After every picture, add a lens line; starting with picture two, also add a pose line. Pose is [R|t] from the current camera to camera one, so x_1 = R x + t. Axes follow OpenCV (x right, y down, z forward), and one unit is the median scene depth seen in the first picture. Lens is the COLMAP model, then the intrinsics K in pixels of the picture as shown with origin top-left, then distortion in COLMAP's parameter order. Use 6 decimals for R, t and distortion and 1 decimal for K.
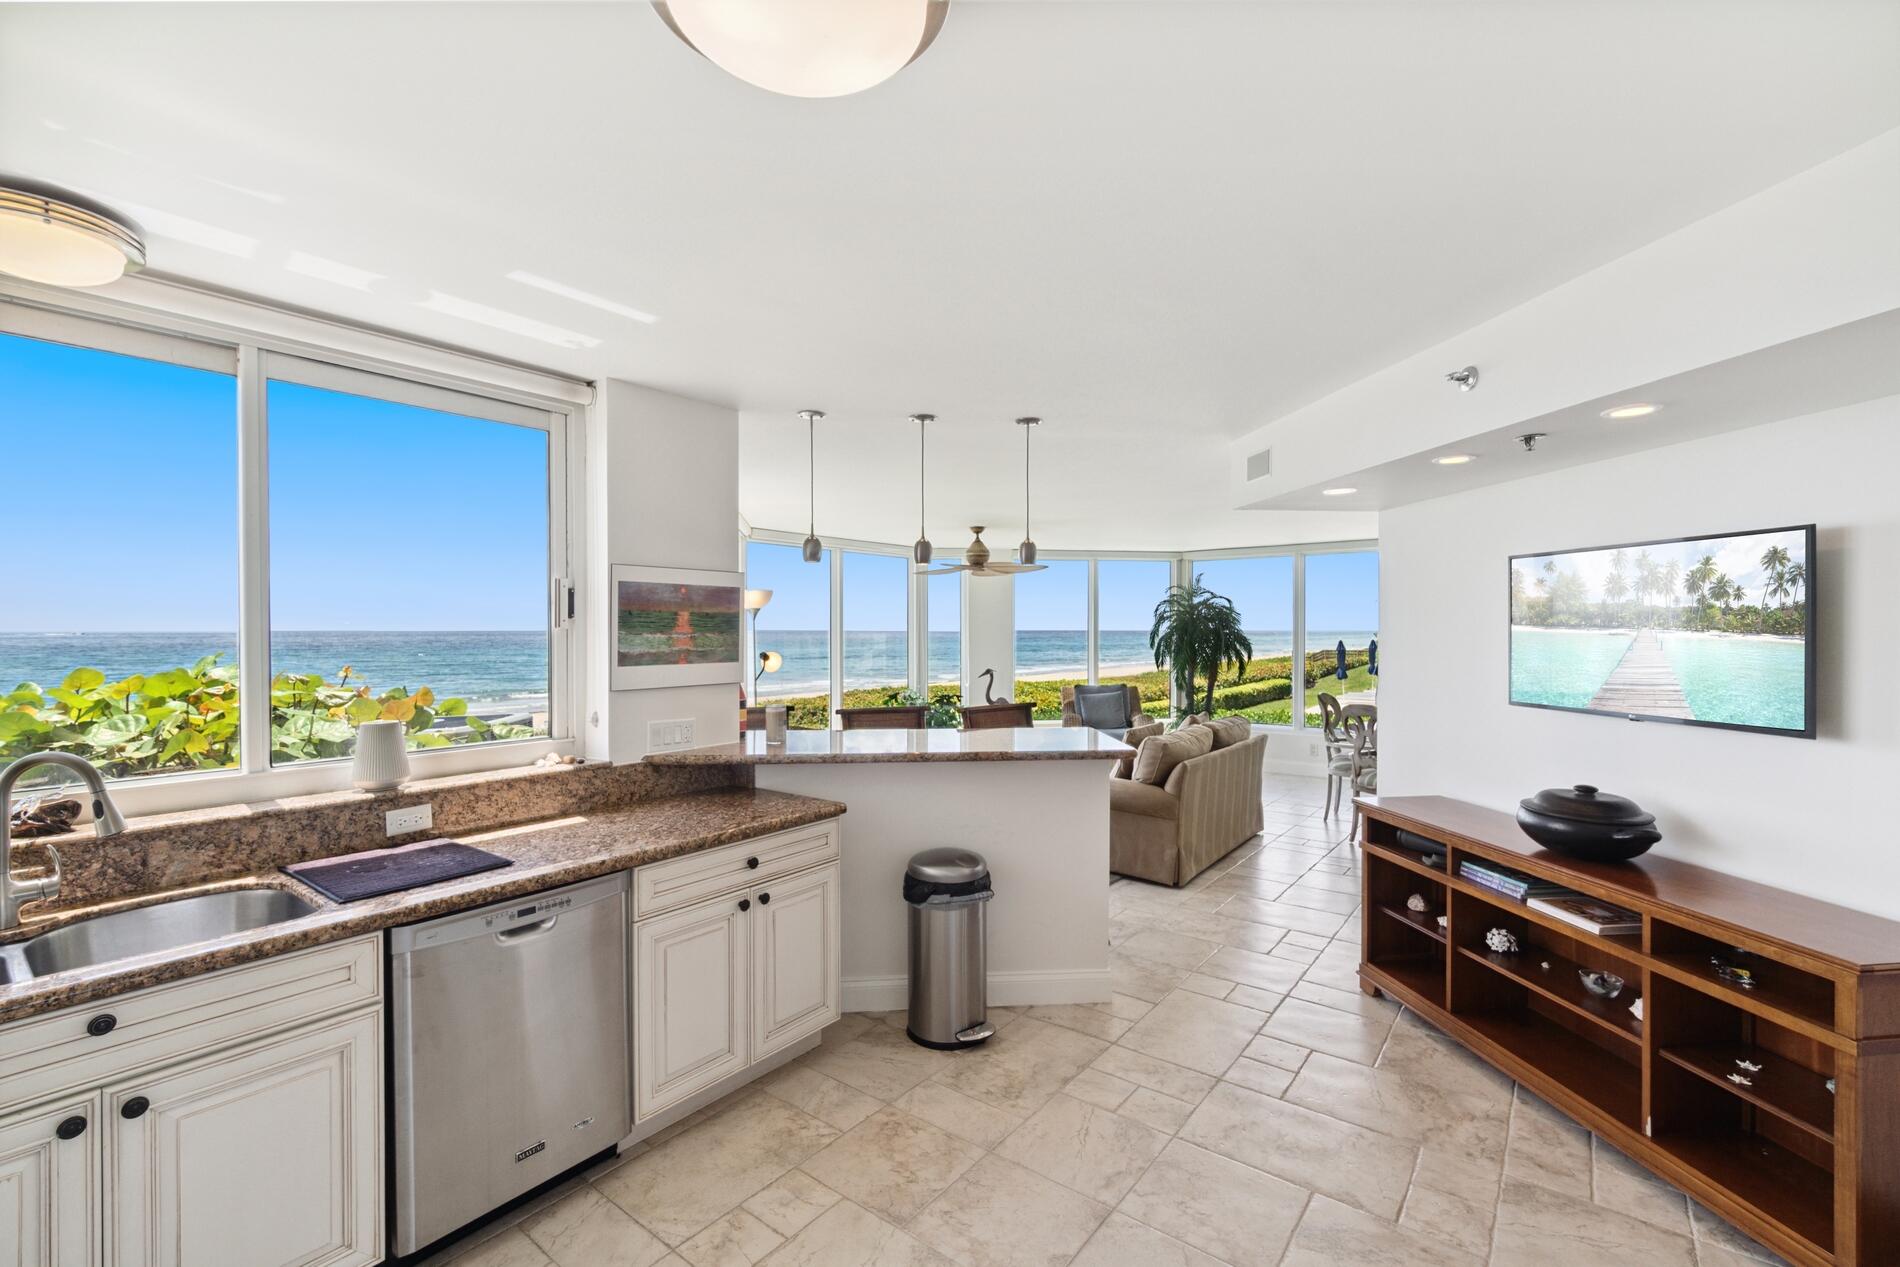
lens RADIAL K [[824.3, 0, 939.7], [0, 824.3, 636.5], [0, 0, 1]] dist [-0.007225, 0.002318]
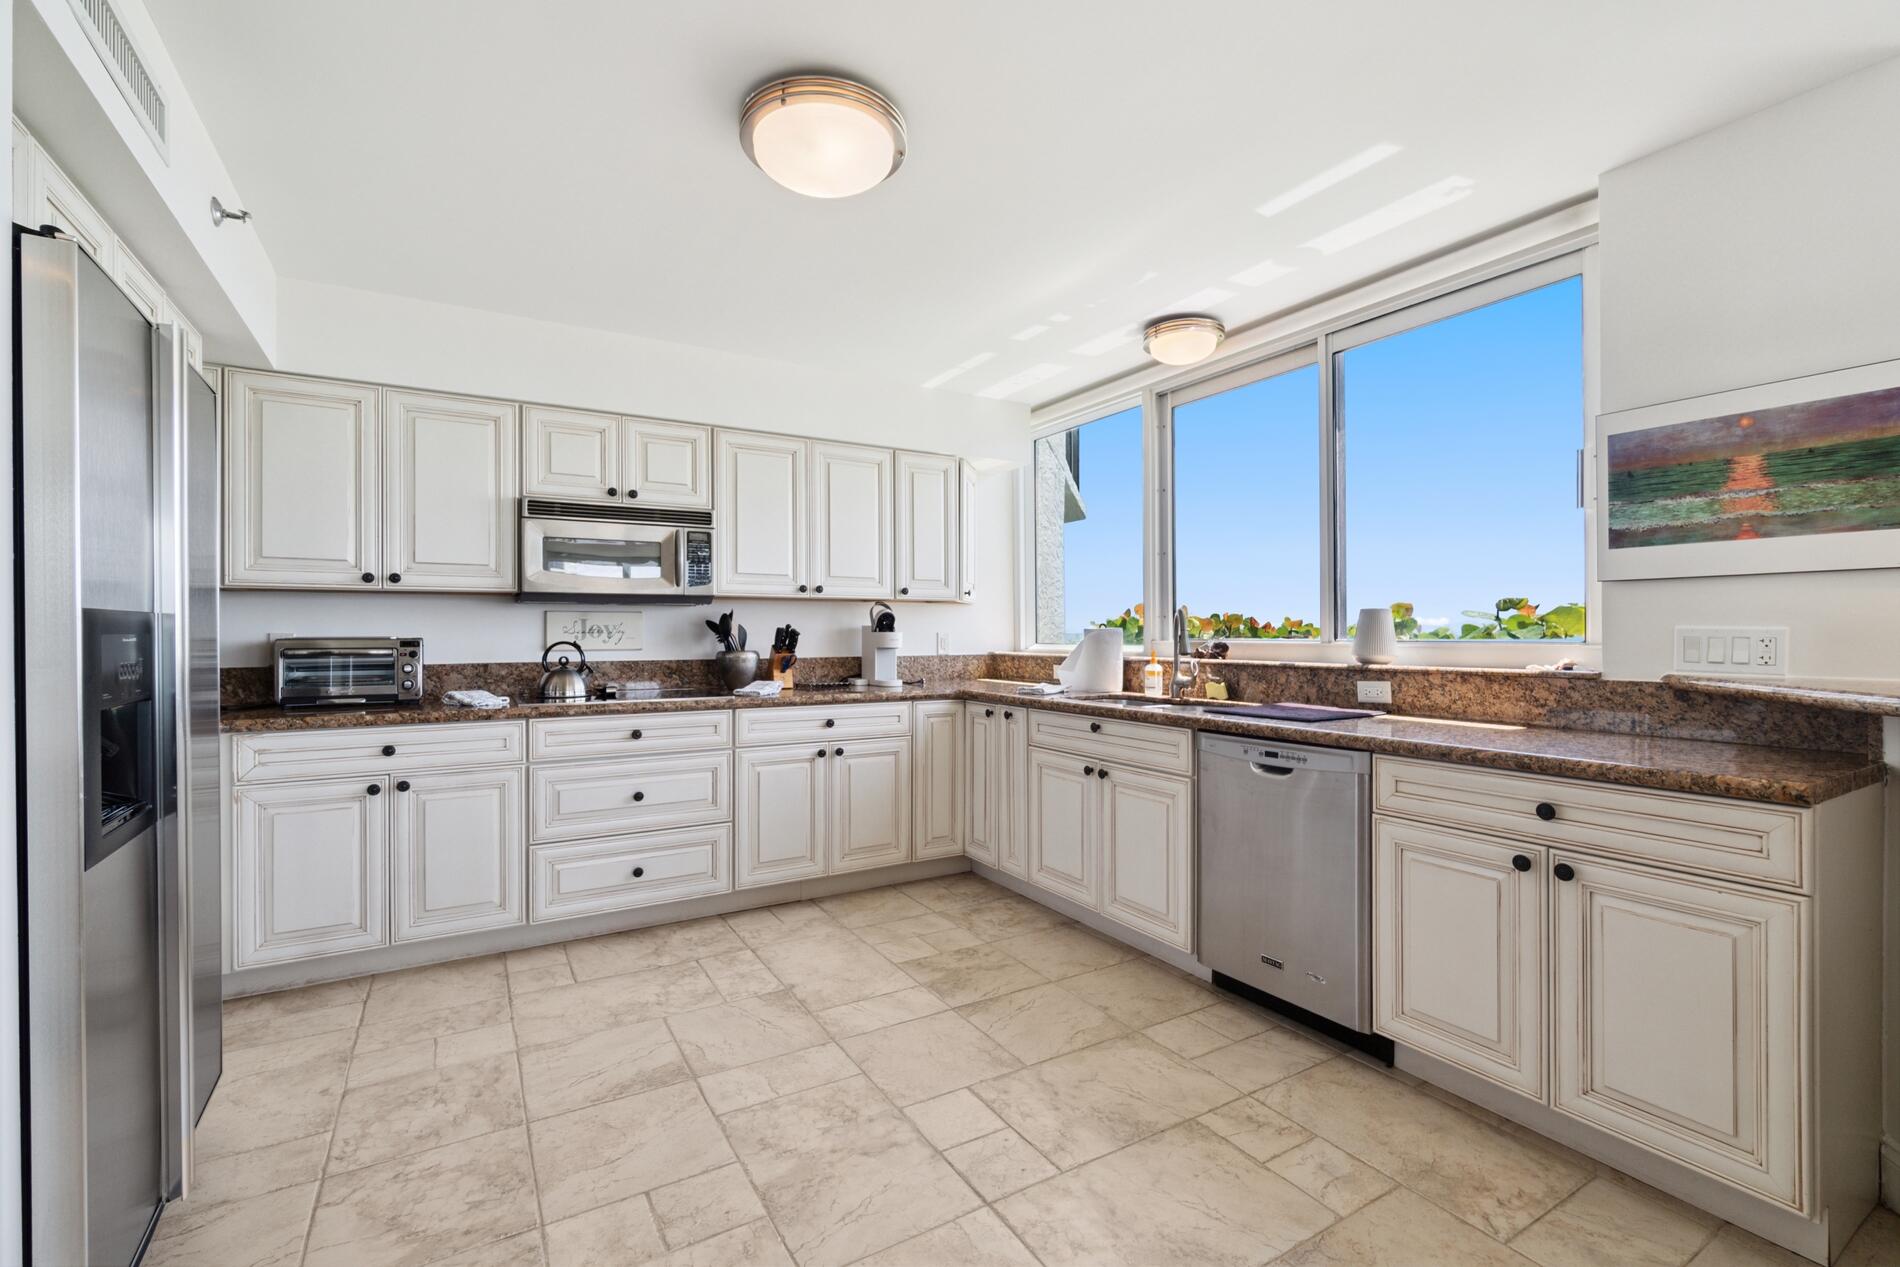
lens RADIAL K [[824.3, 0, 942.9], [0, 824.3, 635.7], [0, 0, 1]] dist [-0.007225, 0.002318]
pose [[-0.365539, 0.005077, -0.930782, 0.526397], [-0.004875, 0.999961, 0.007369, 0.111718], [0.930783, 0.007232, -0.365500, 0.692027]]
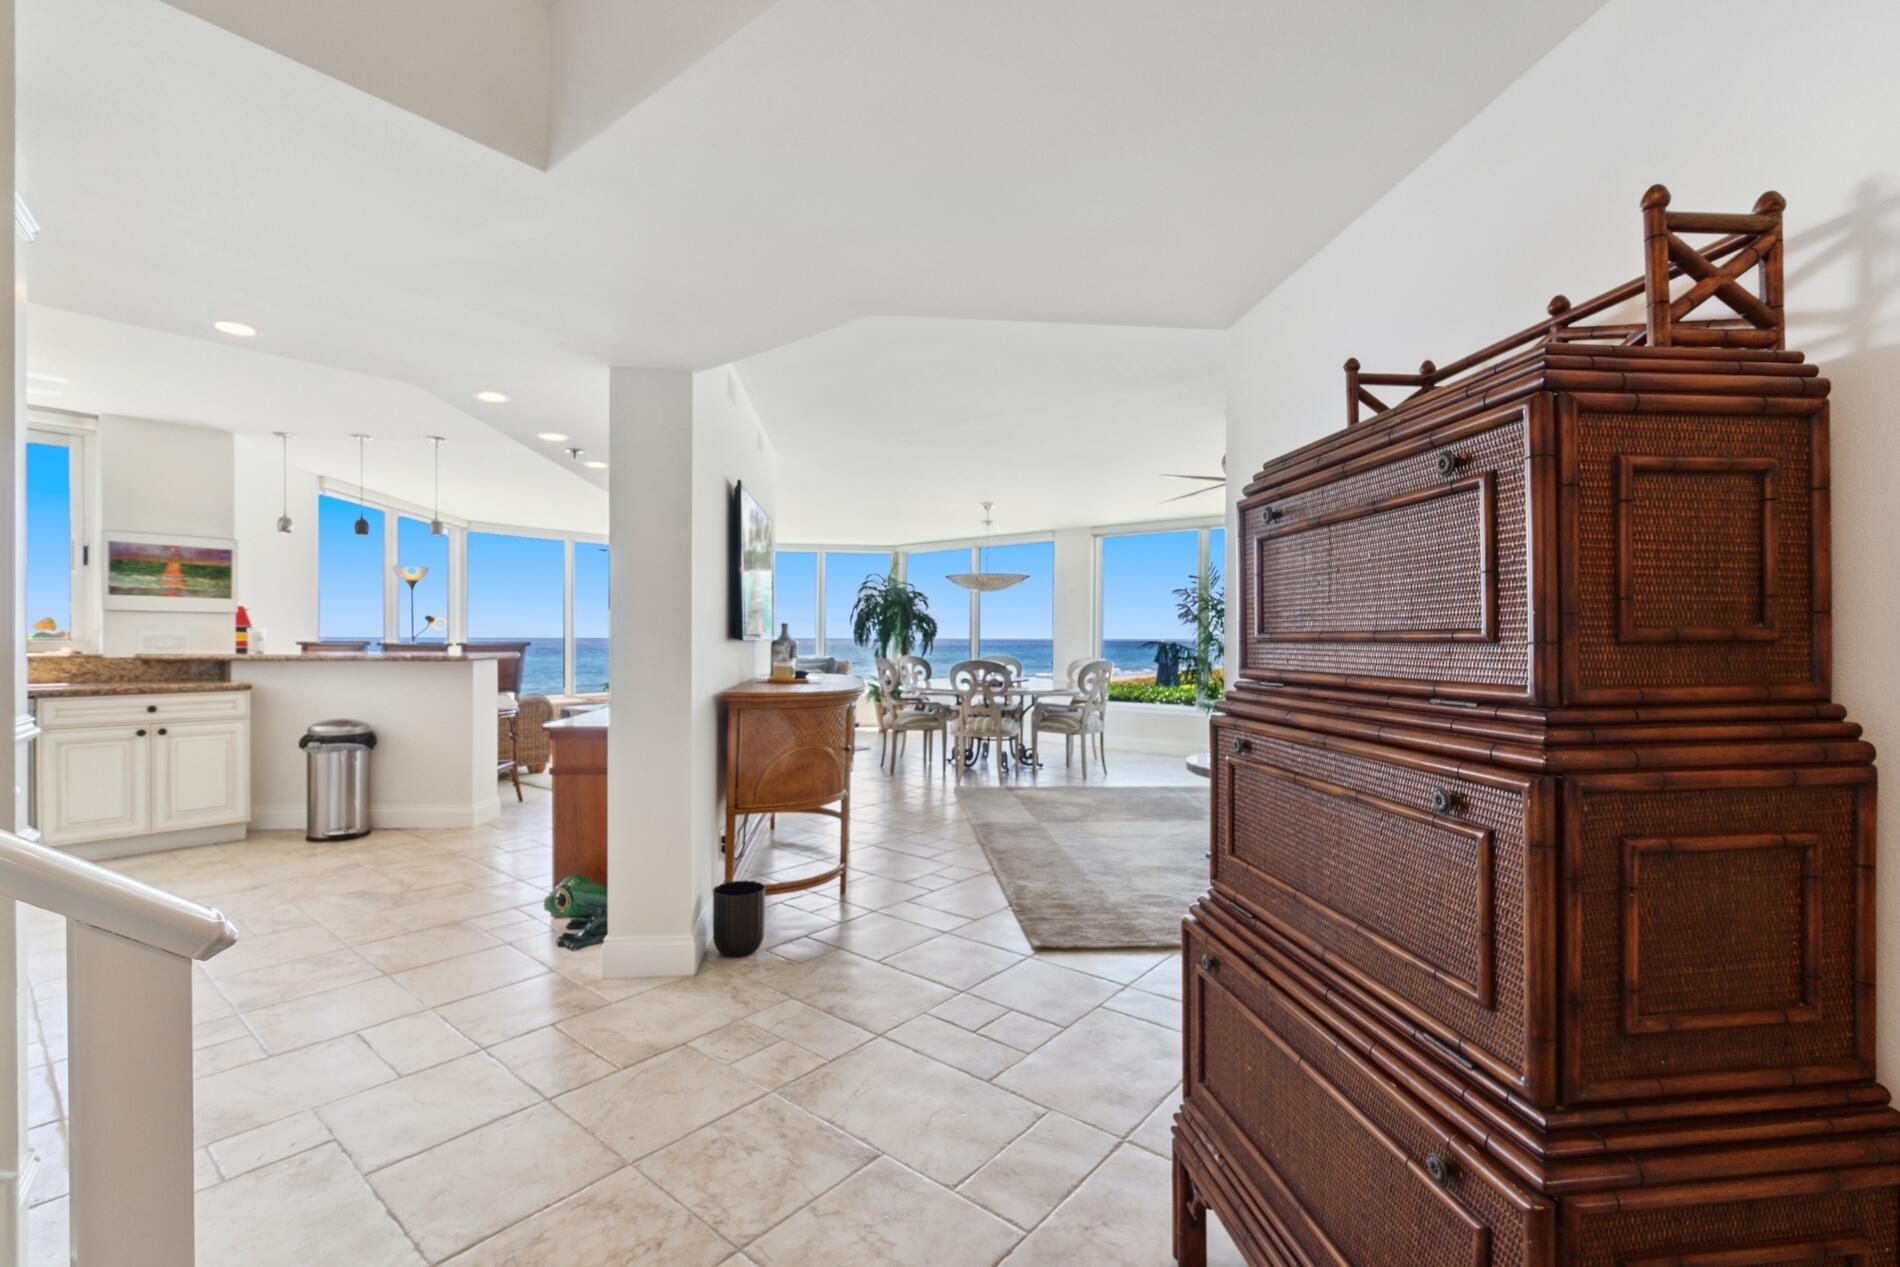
lens RADIAL K [[824.3, 0, 942.5], [0, 824.3, 645.2], [0, 0, 1]] dist [-0.007225, 0.002318]
pose [[0.999709, 0.006271, -0.023273, 1.237481], [-0.006297, 0.999980, -0.001017, 0.123066], [0.023266, 0.001163, 0.999729, -0.539980]]
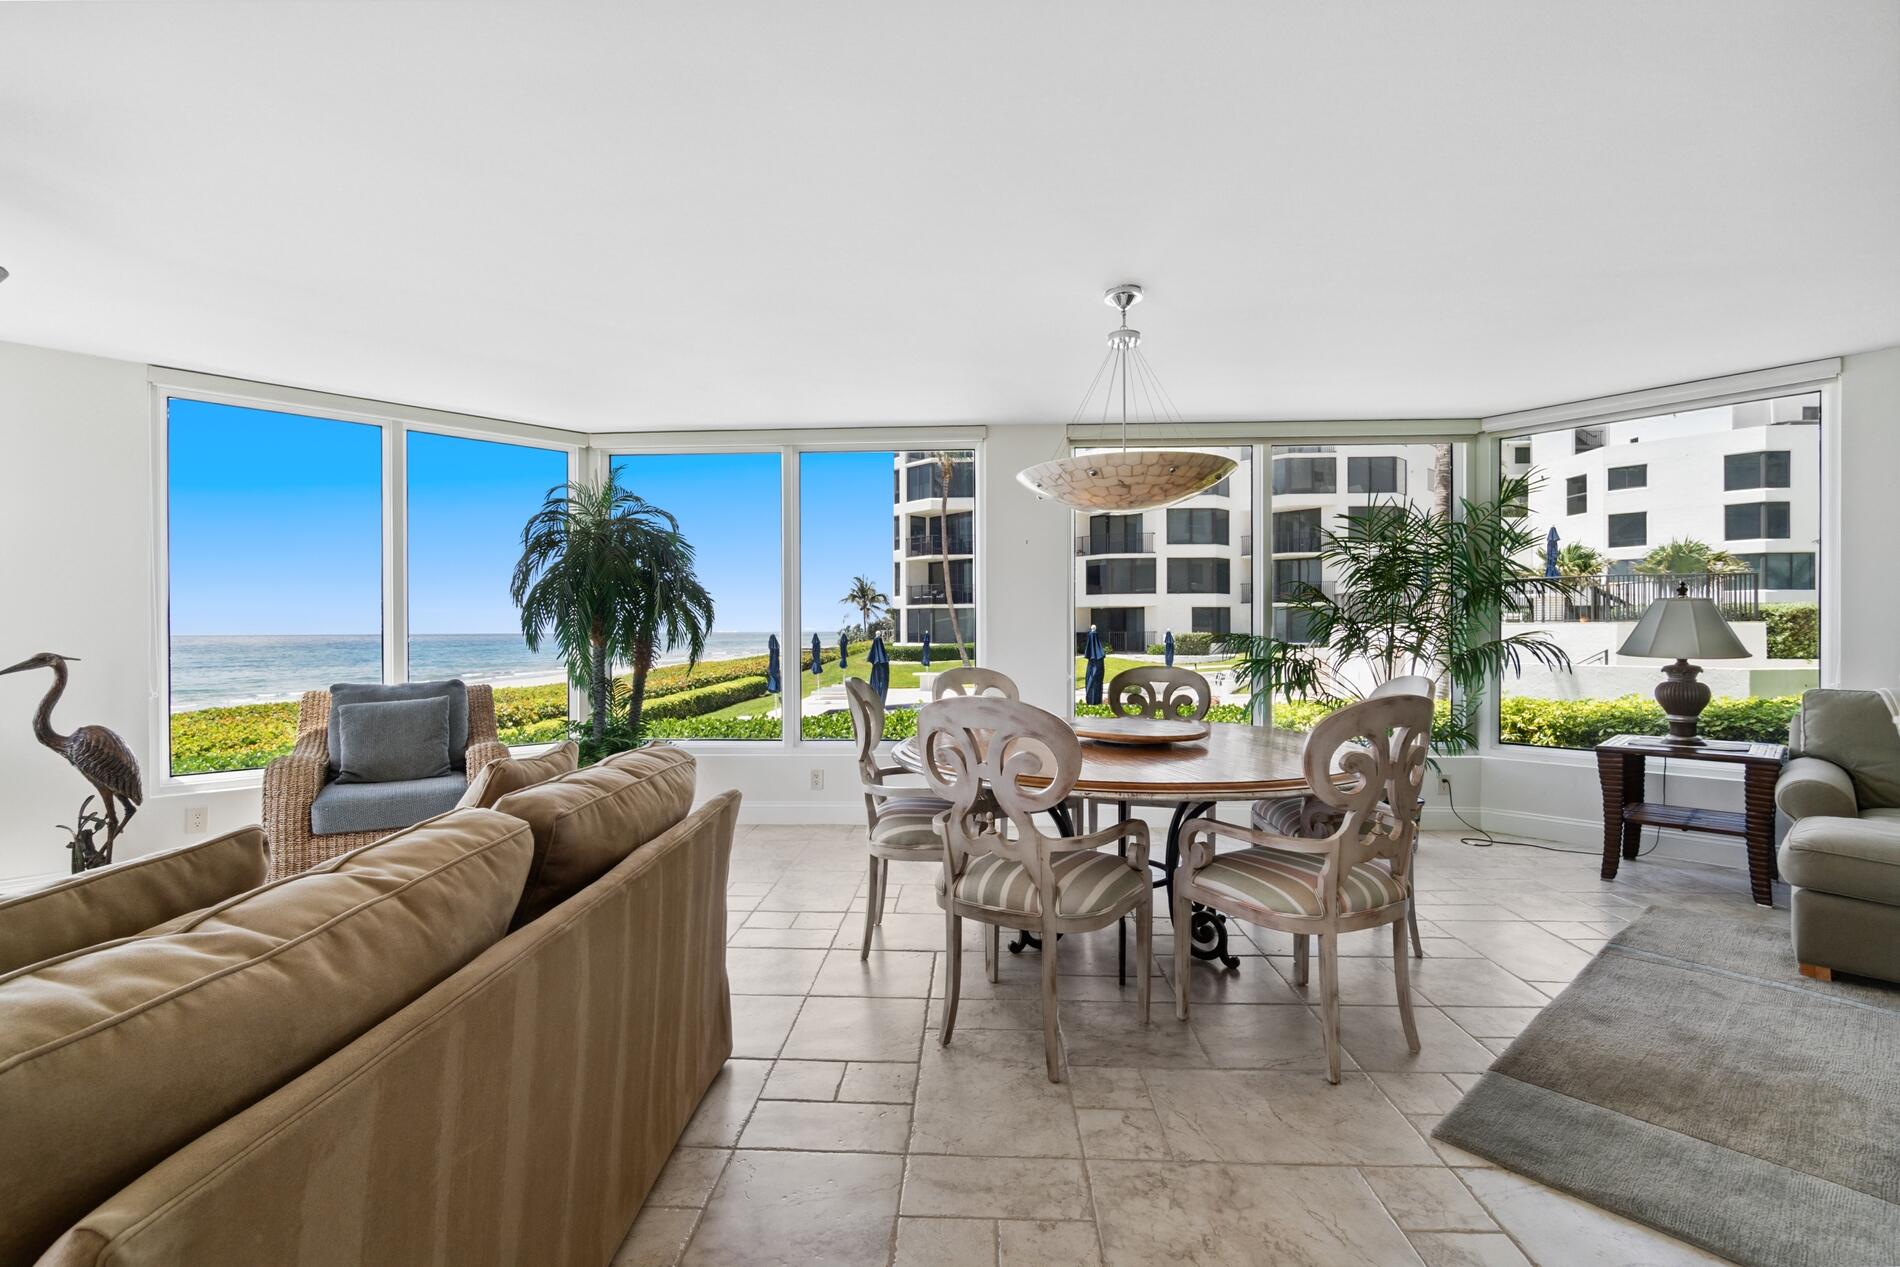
lens RADIAL K [[824.3, 0, 943.3], [0, 824.3, 635.3], [0, 0, 1]] dist [-0.007225, 0.002318]
pose [[0.814740, -0.005908, 0.579797, 0.536078], [0.008695, 0.999960, -0.002030, 0.105553], [-0.579762, 0.006695, 0.814759, 1.338015]]
